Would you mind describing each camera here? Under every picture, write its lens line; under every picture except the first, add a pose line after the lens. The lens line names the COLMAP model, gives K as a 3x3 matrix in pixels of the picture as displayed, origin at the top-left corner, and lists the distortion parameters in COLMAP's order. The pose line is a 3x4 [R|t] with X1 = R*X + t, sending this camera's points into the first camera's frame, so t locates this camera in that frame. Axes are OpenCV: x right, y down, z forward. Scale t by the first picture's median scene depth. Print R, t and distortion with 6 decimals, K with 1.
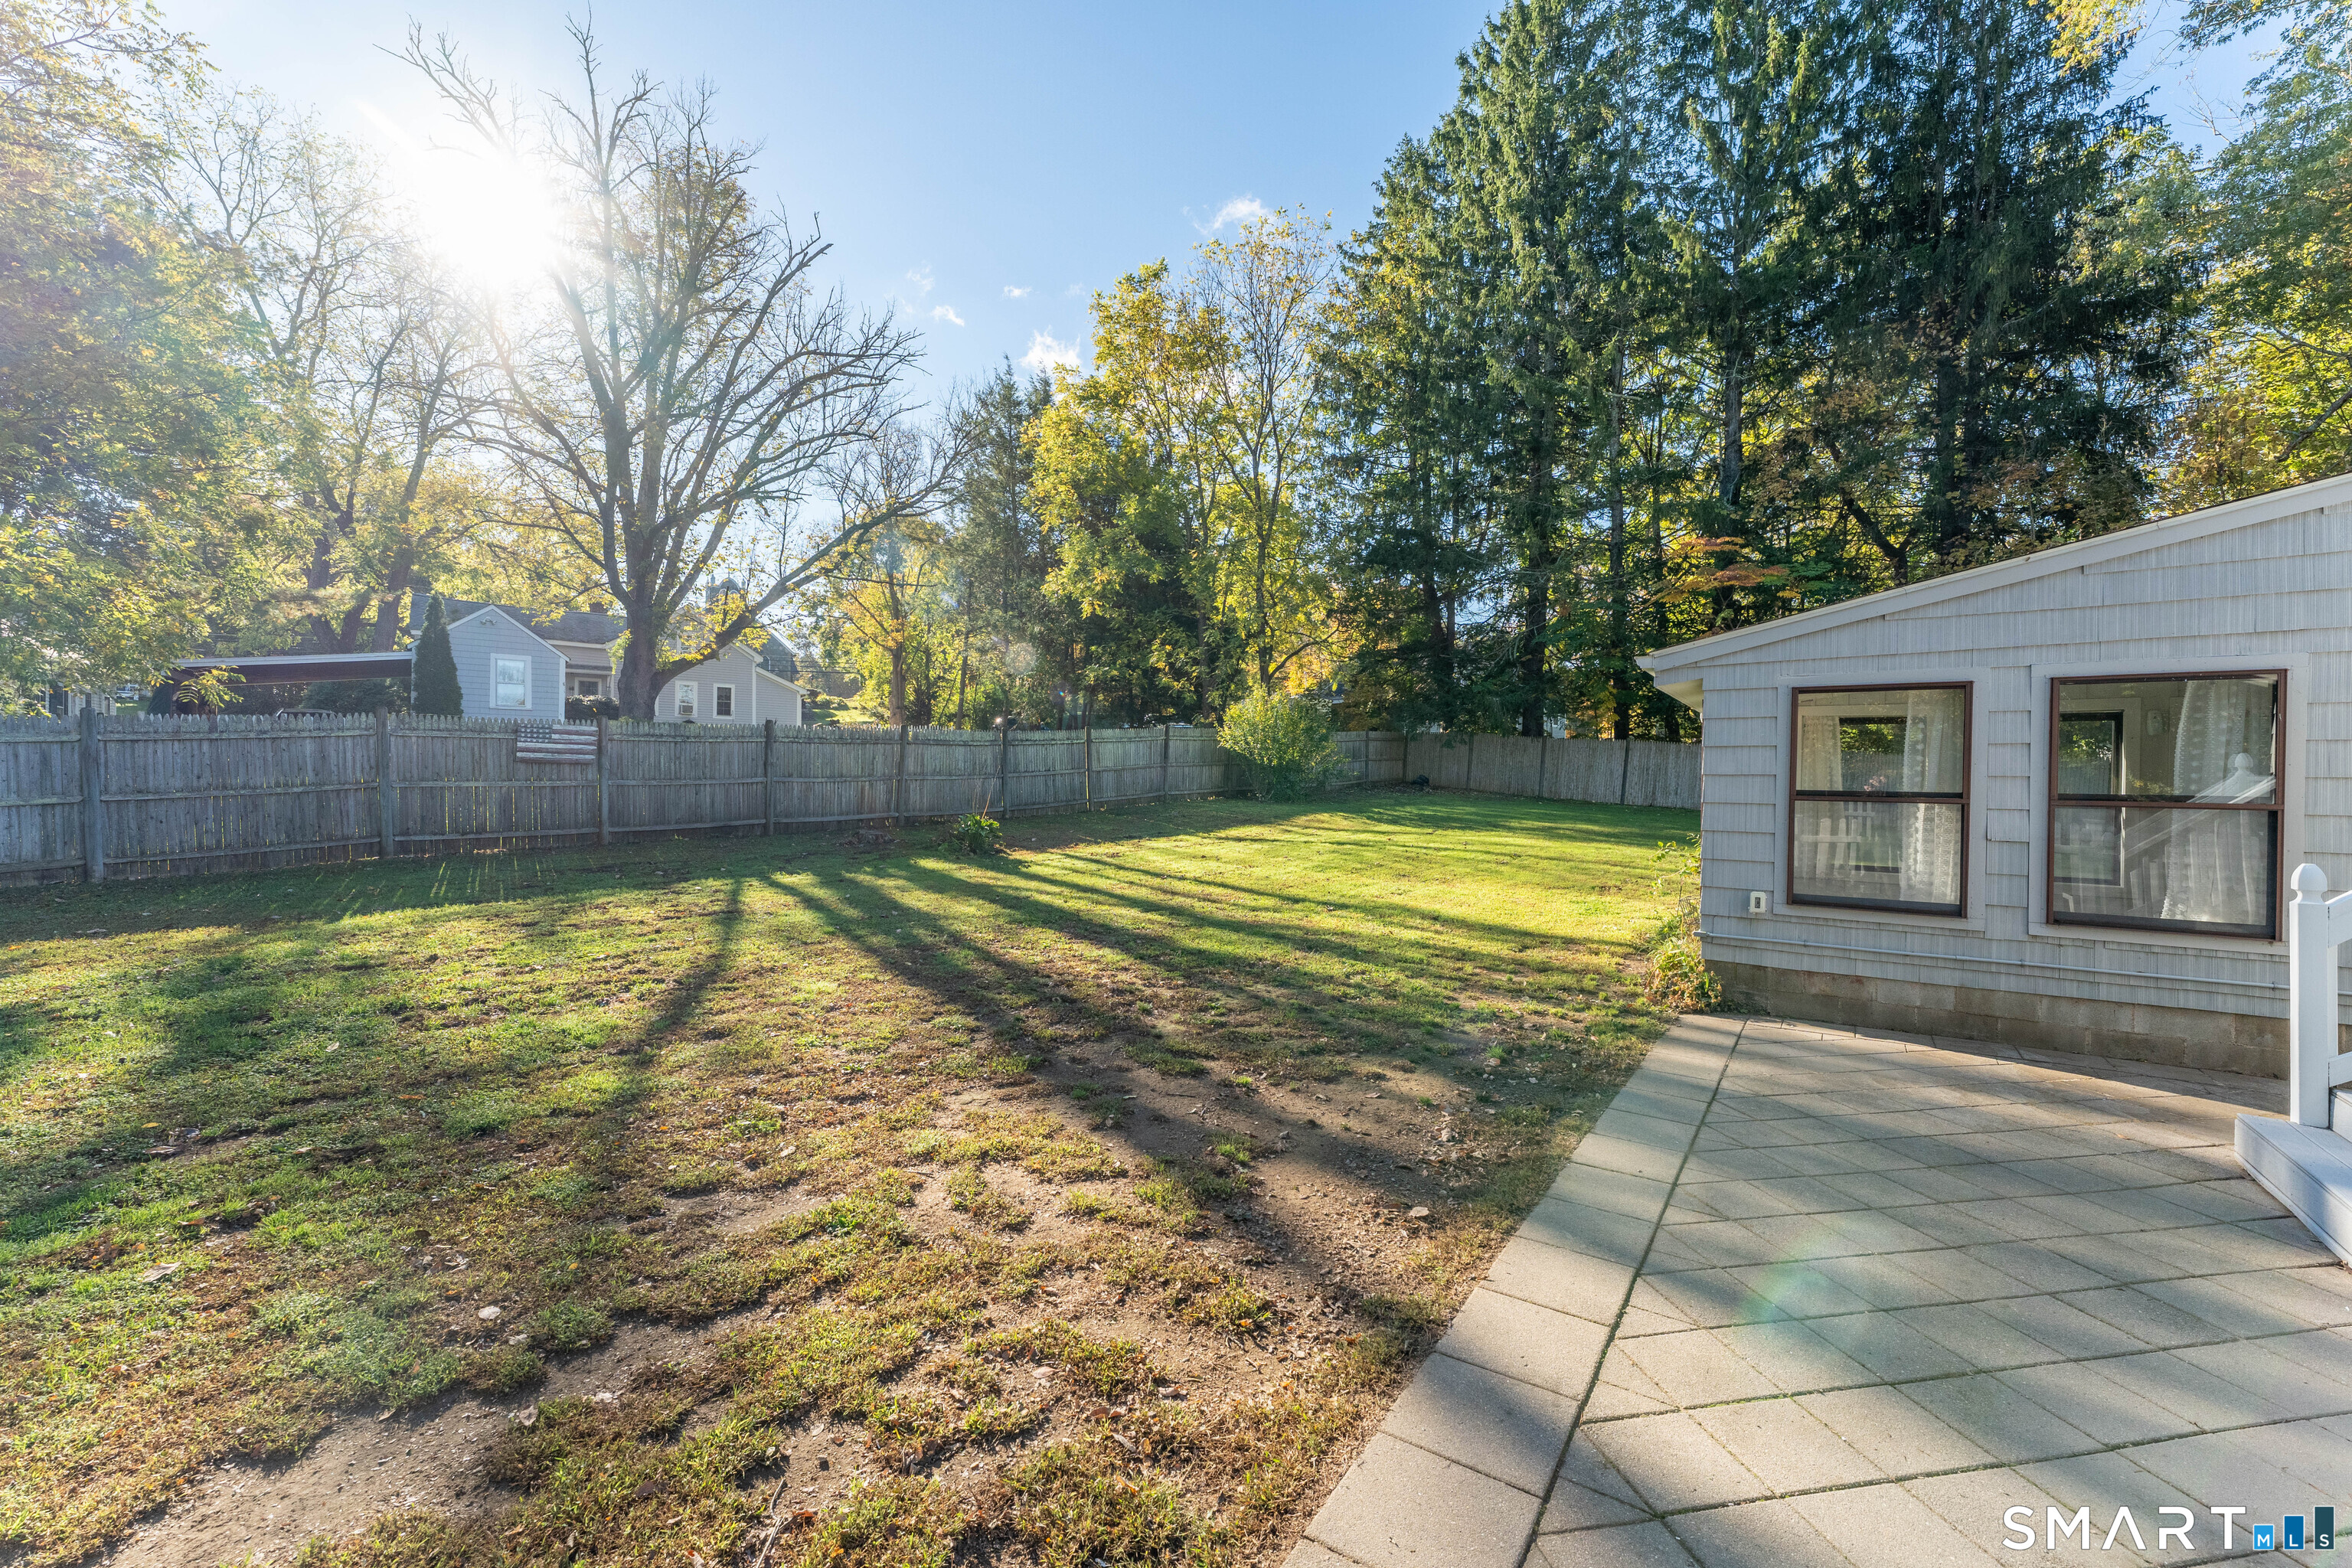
lens RADIAL K [[947.1, 0, 1175.5], [0, 947.1, 784.9], [0, 0, 1]] dist [0.000096, -0.000106]
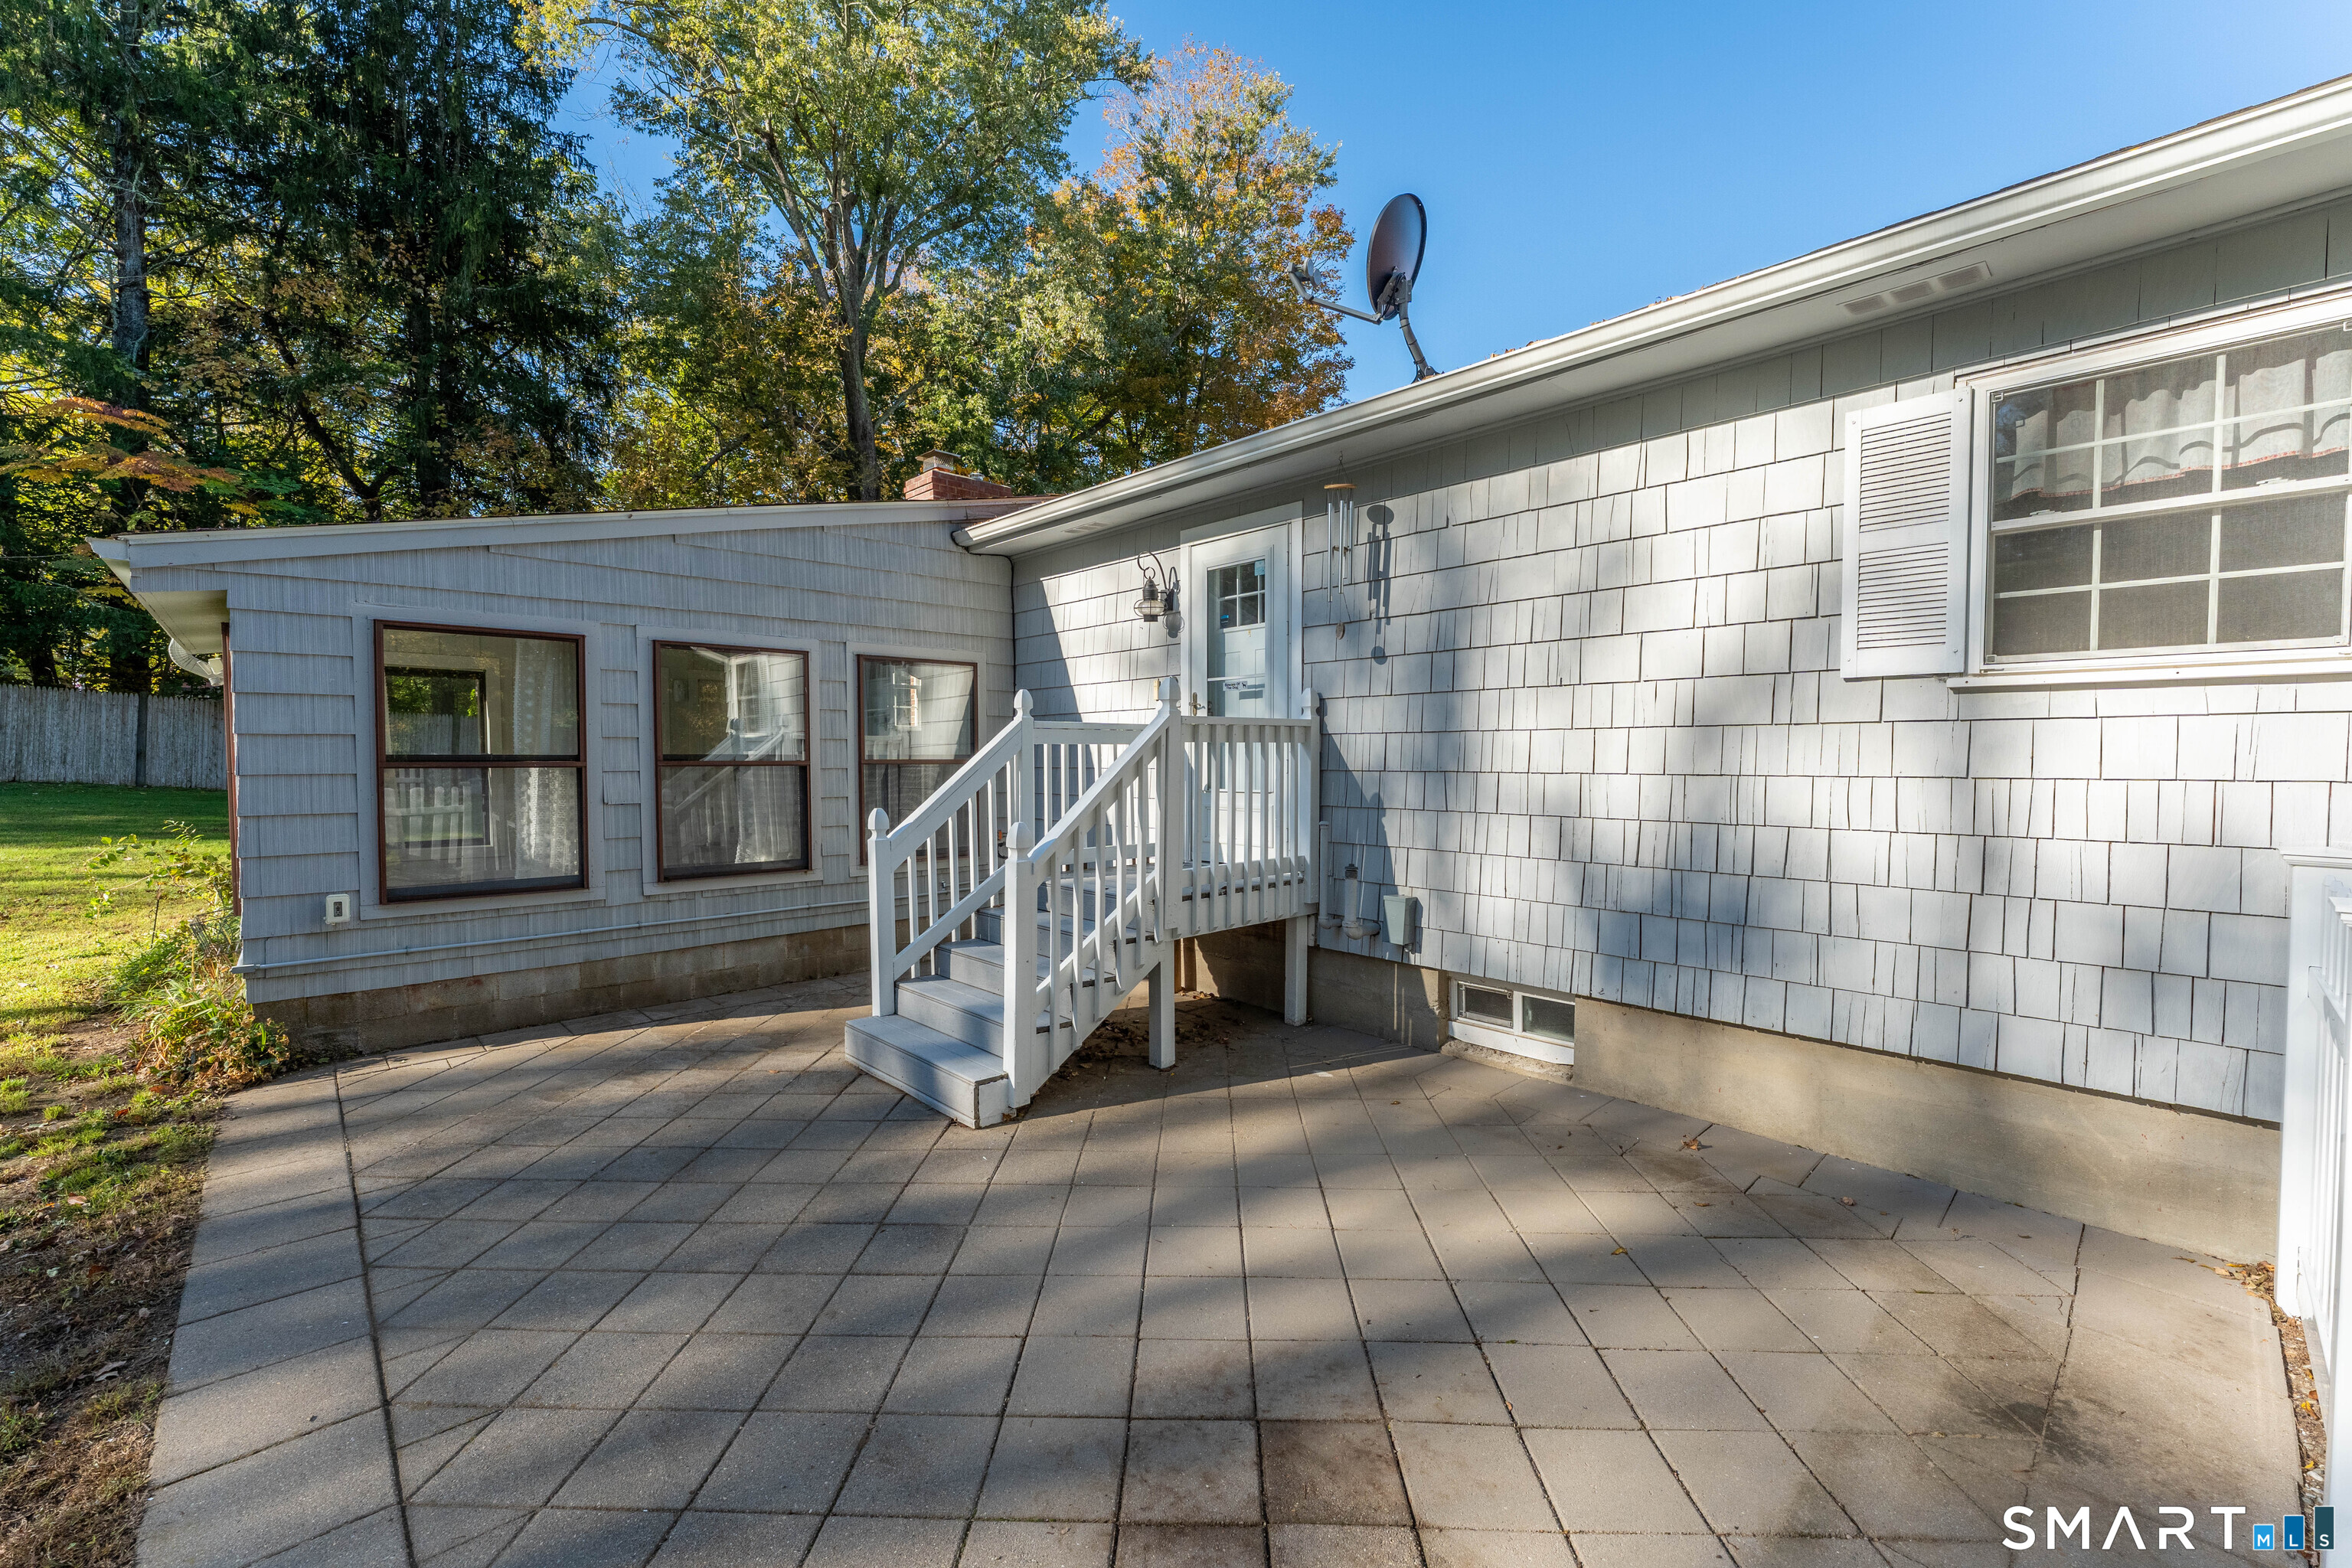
lens RADIAL K [[959.2, 0, 1172.5], [0, 959.2, 785.4], [0, 0, 1]] dist [0.000087, 0.000143]
pose [[0.208104, -0.047217, 0.976966, 0.007626], [0.006147, 0.998878, 0.046966, -0.000645], [-0.978087, -0.003769, 0.208161, 0.059159]]
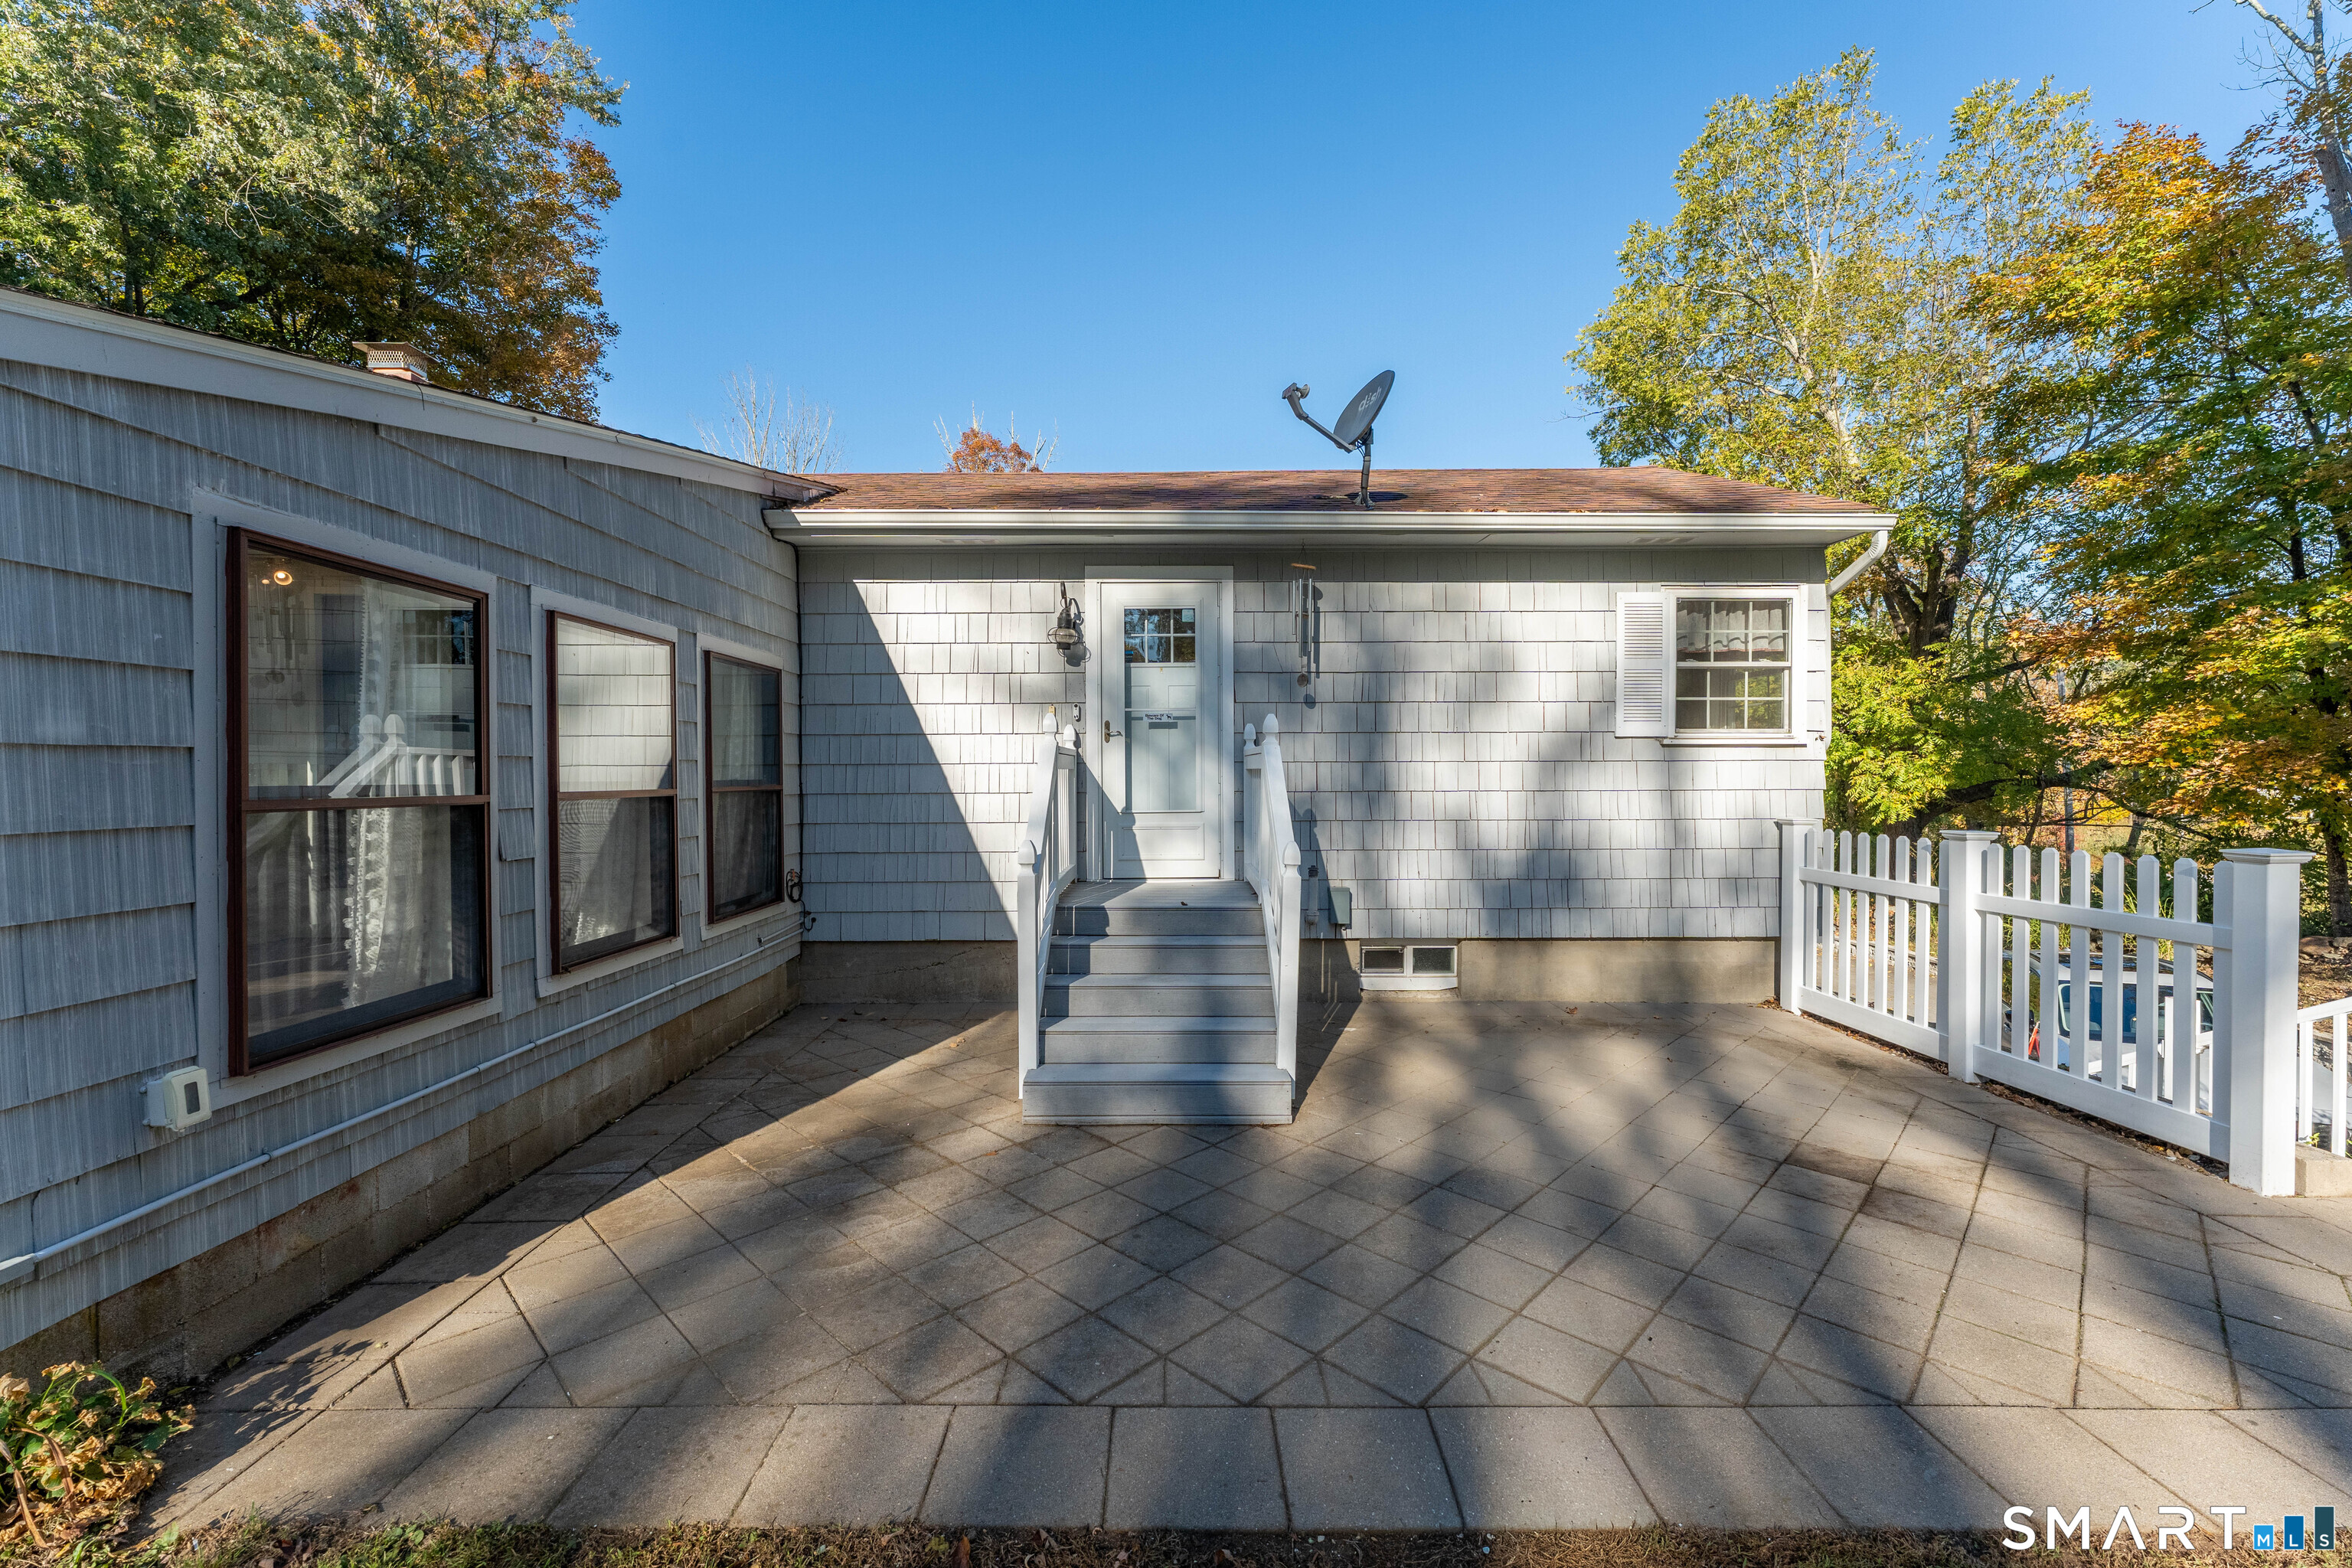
lens RADIAL K [[959.2, 0, 1172.5], [0, 959.2, 785.4], [0, 0, 1]] dist [0.000087, 0.000143]
pose [[-0.577457, -0.024356, 0.816058, 0.026905], [-0.005838, 0.999653, 0.025705, -0.002150], [-0.816400, 0.010079, -0.577398, 0.250446]]
